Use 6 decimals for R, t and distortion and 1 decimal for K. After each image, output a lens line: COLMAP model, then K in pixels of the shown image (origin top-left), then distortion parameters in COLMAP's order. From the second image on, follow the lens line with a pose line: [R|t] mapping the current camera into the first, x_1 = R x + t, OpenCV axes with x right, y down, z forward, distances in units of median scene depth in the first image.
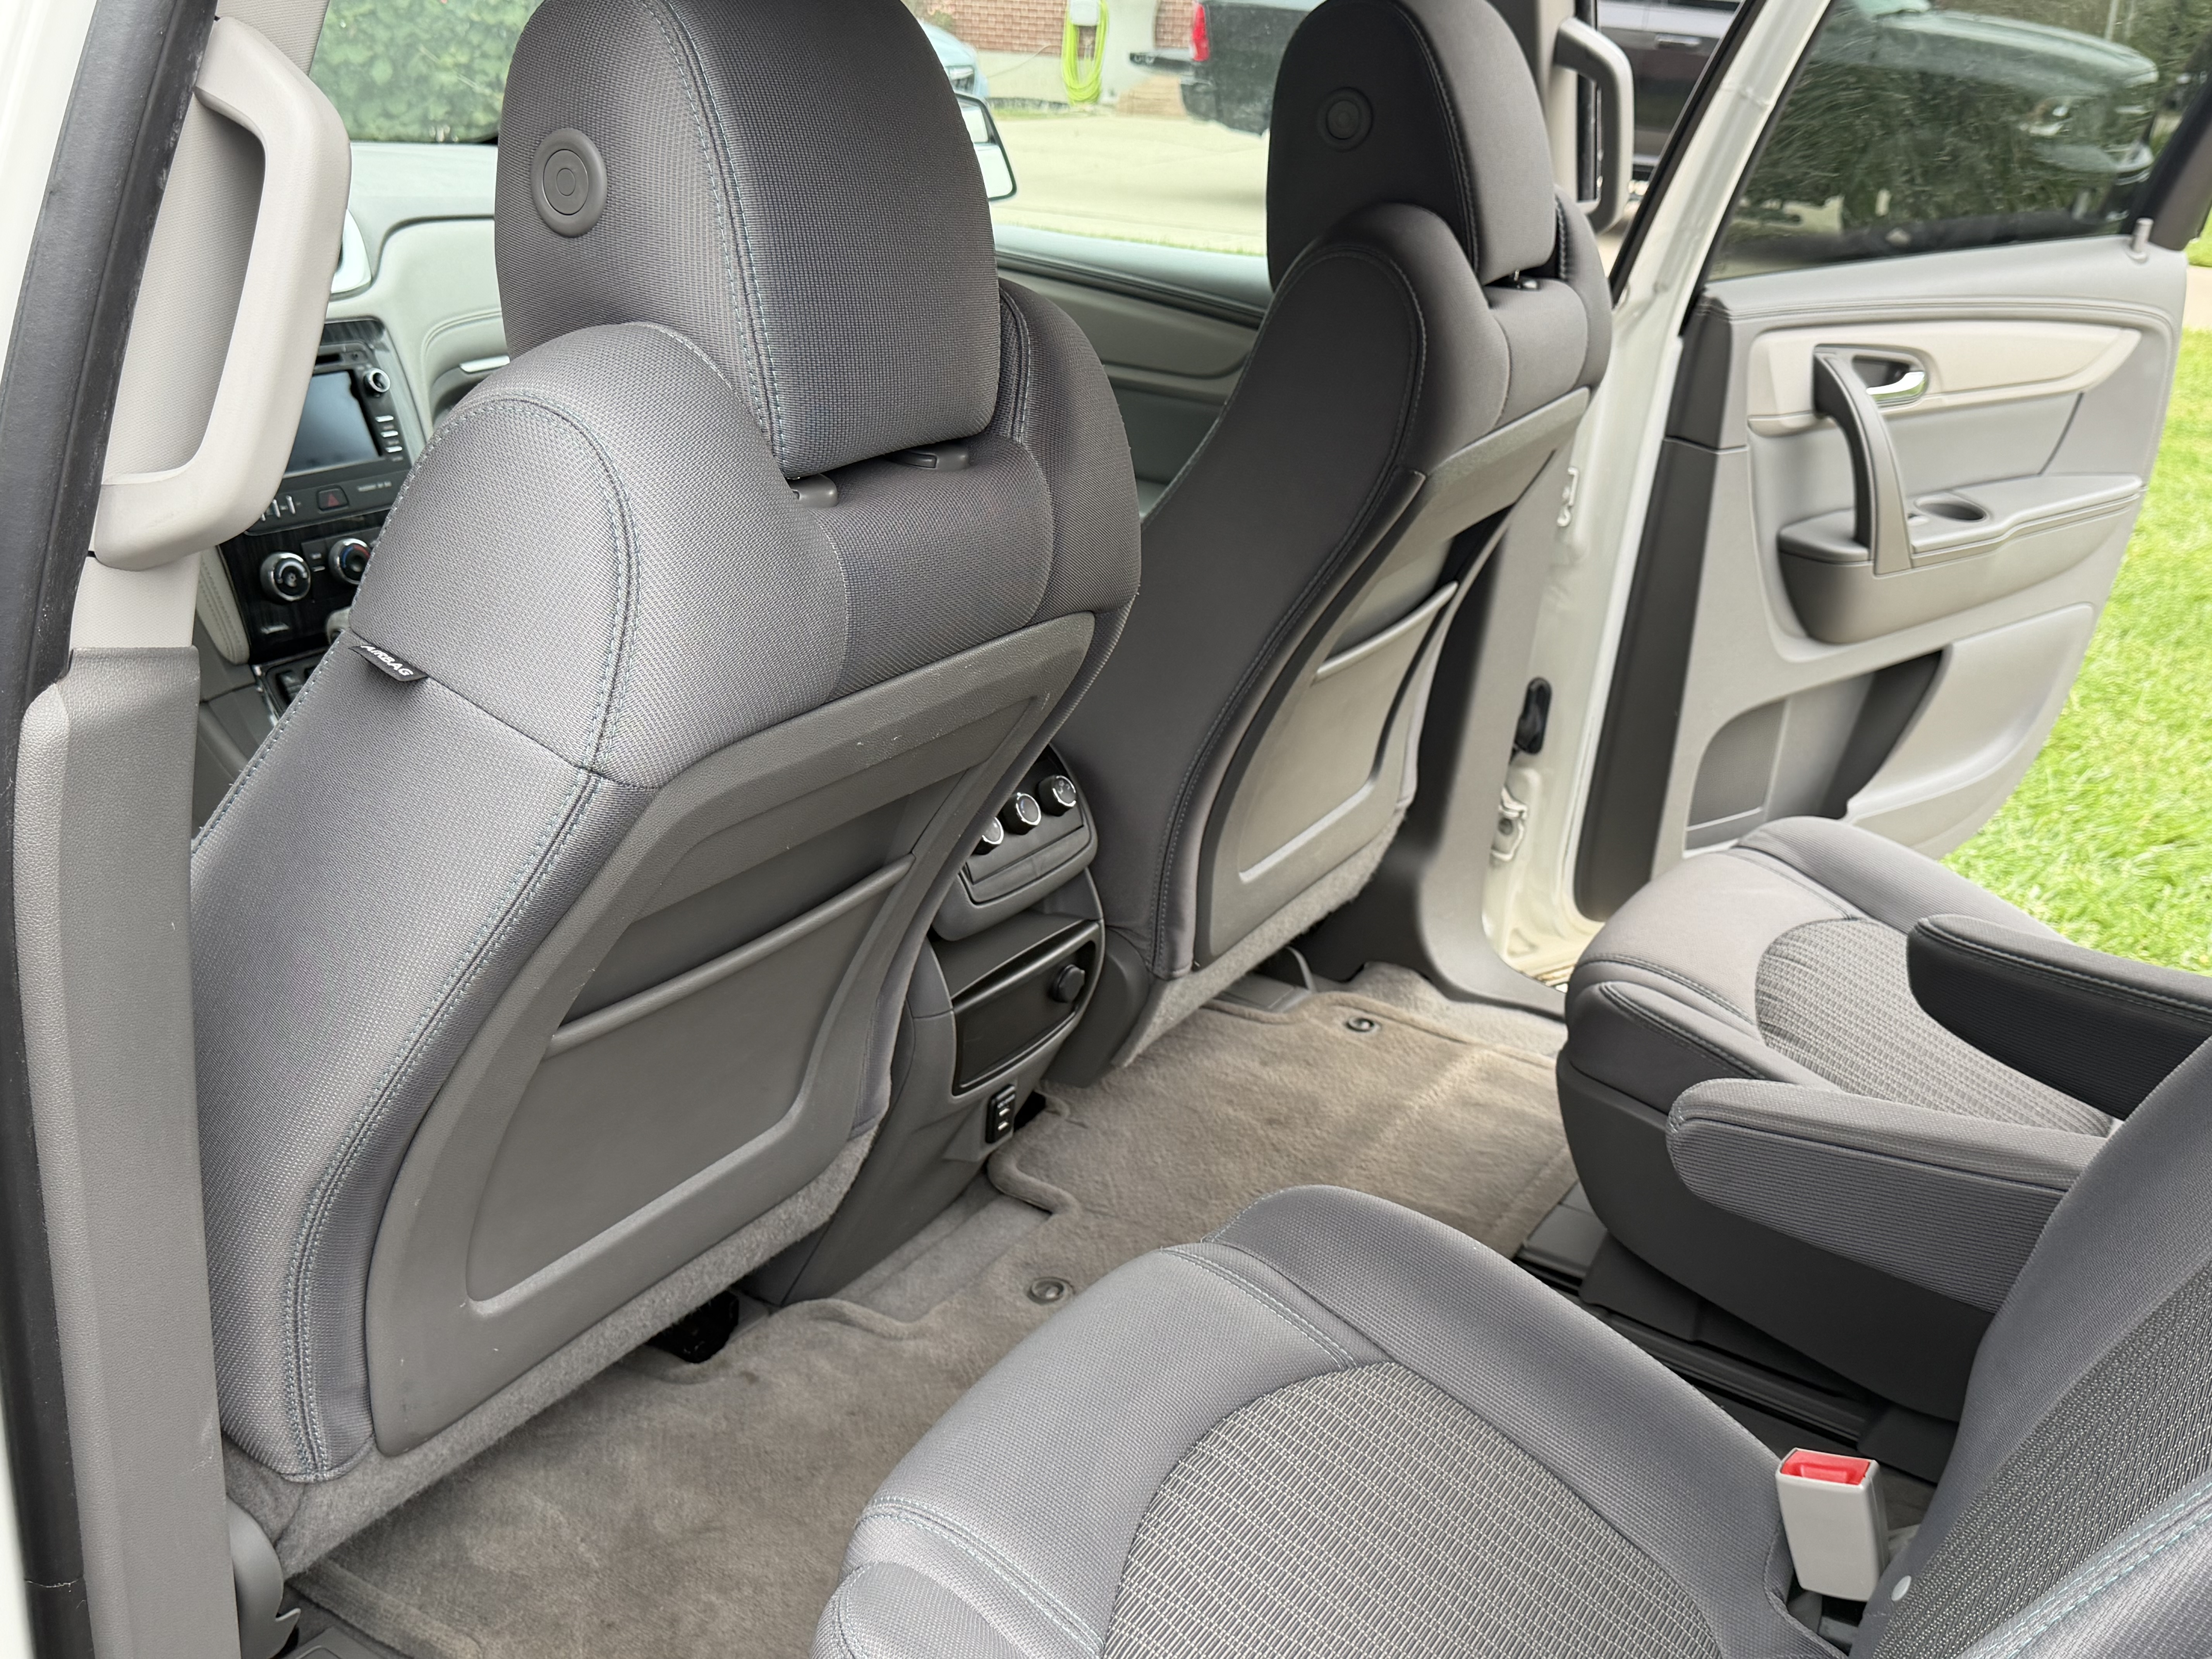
lens RADIAL K [[2138.3, 0, 1102.2], [0, 2138.3, 841.8], [0, 0, 1]] dist [0.275874, -0.783775]
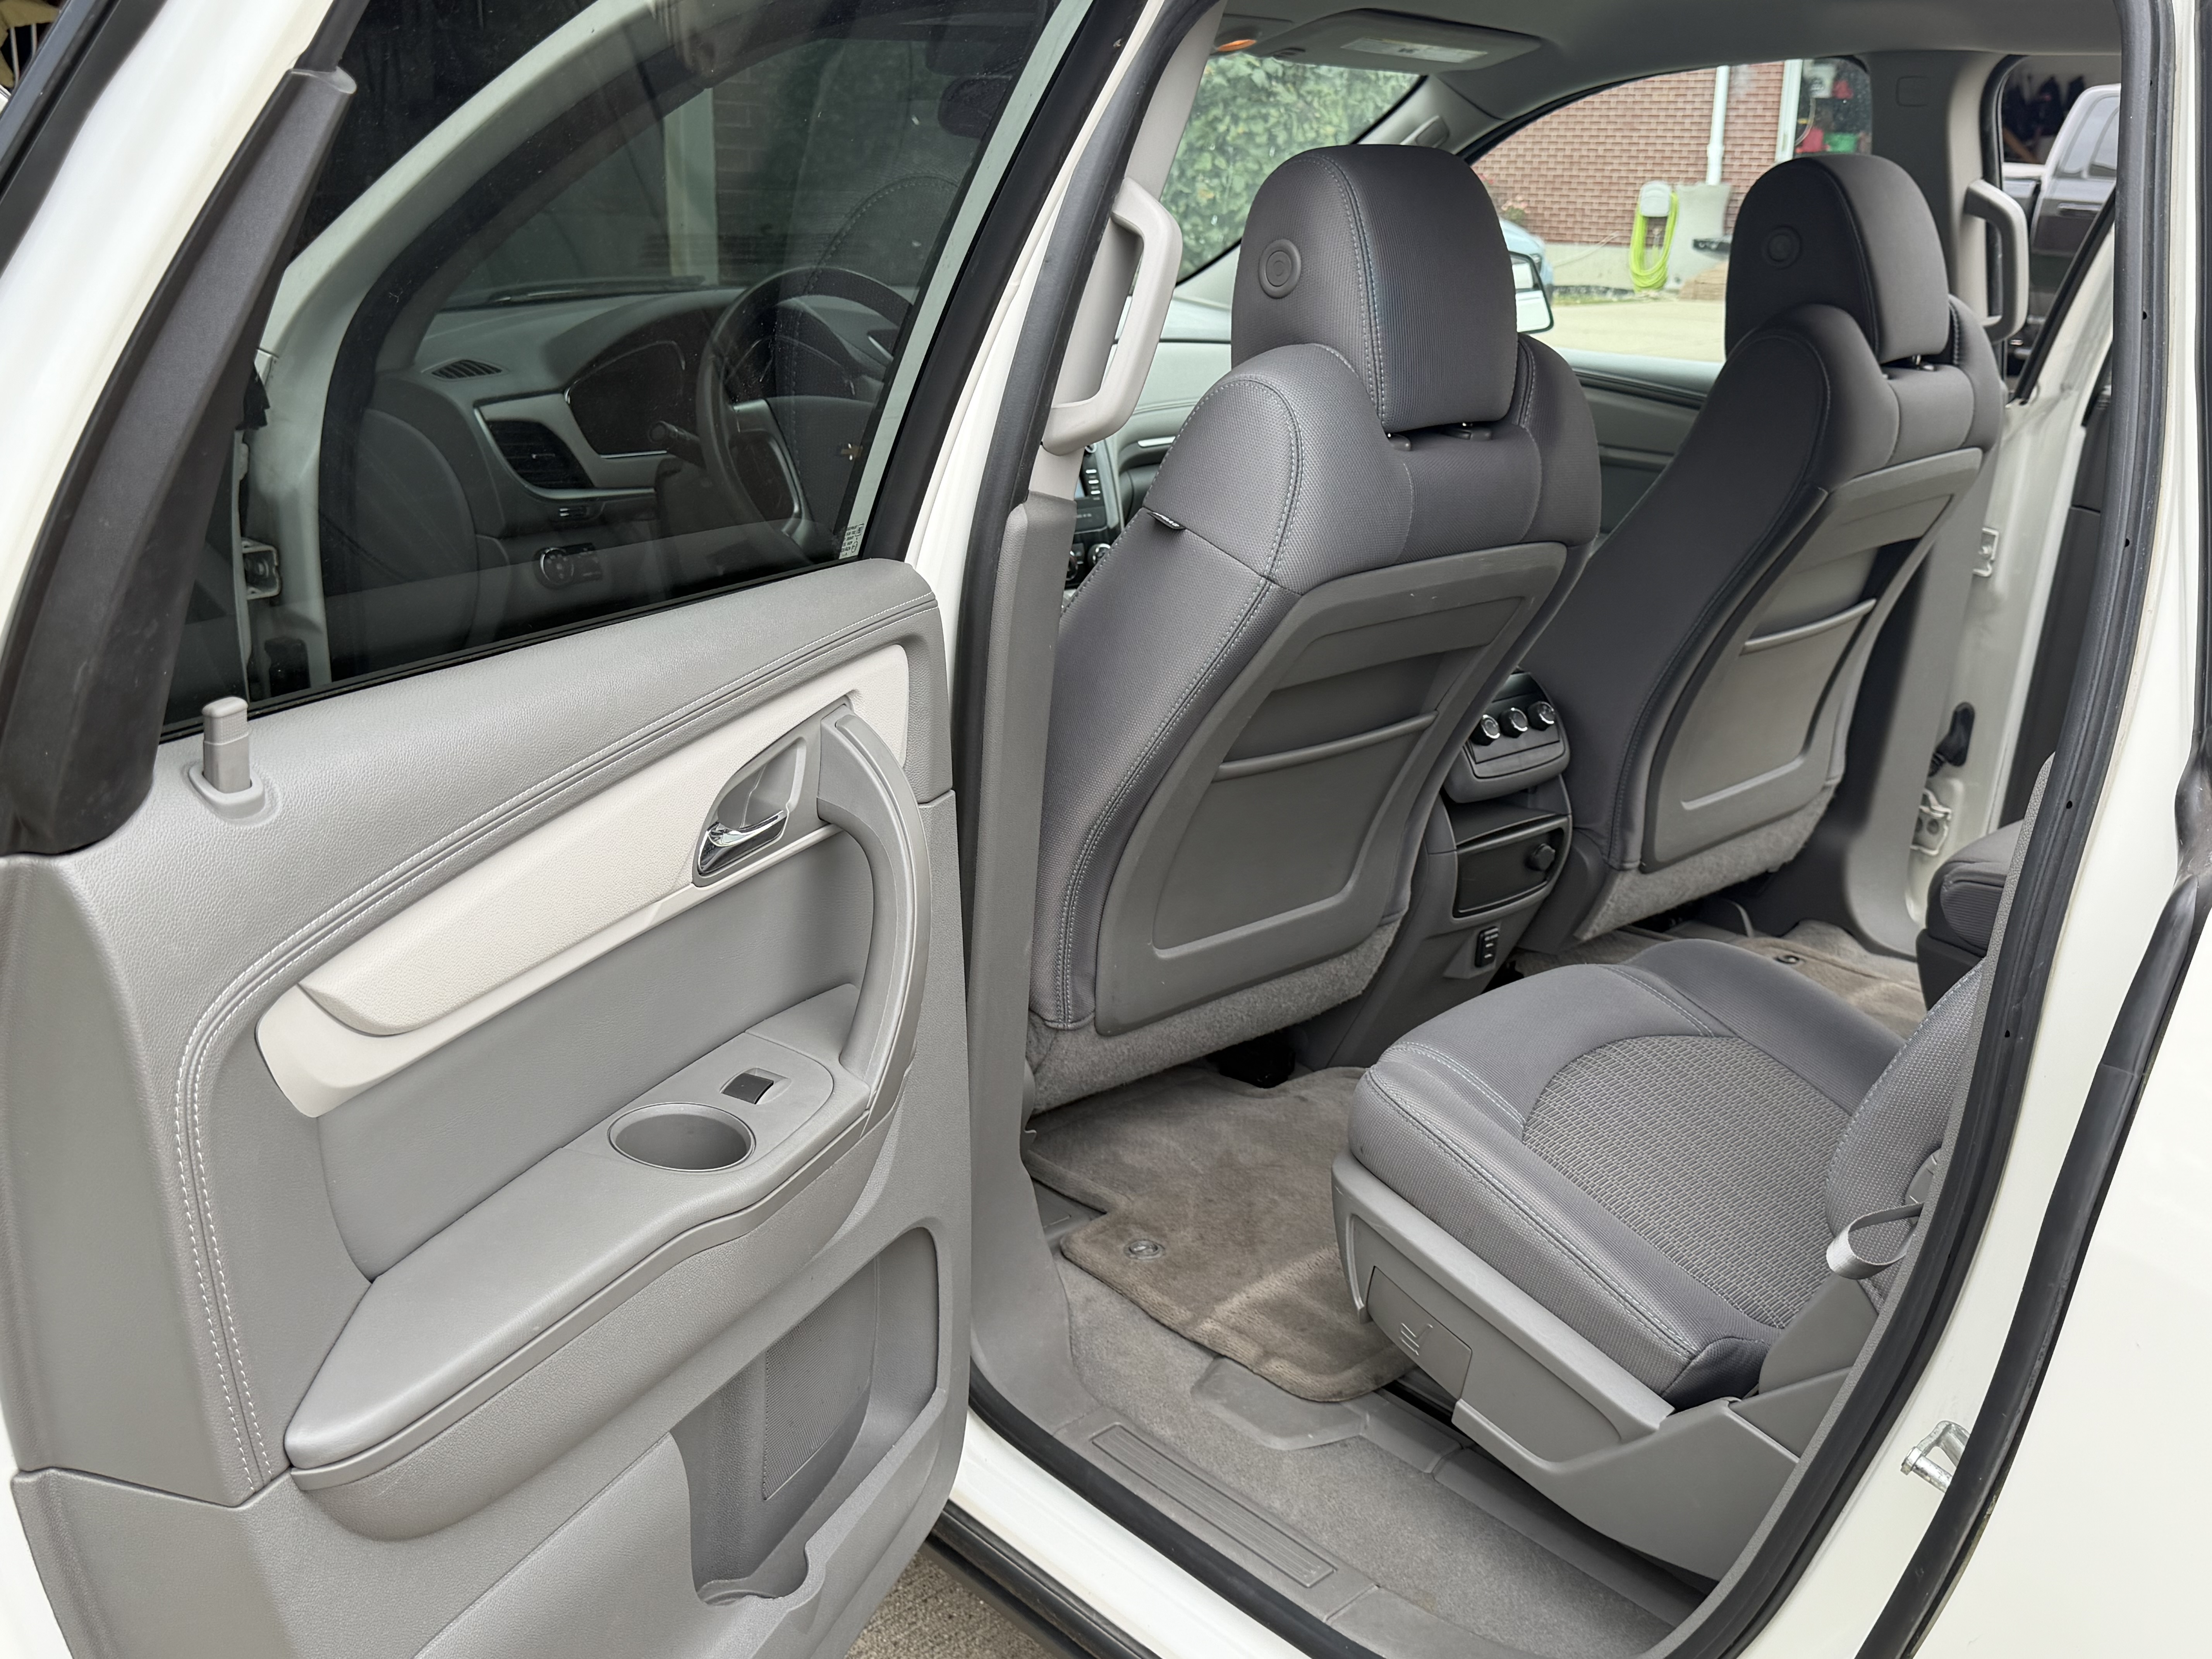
lens RADIAL K [[2130.2, 0, 1106.0], [0, 2130.2, 829.5], [0, 0, 1]] dist [0.200574, -0.411196]
pose [[0.969248, 0.057501, -0.239273, 0.043804], [-0.077541, 0.994150, -0.075194, 0.182845], [0.233550, 0.091435, 0.968036, -0.432249]]
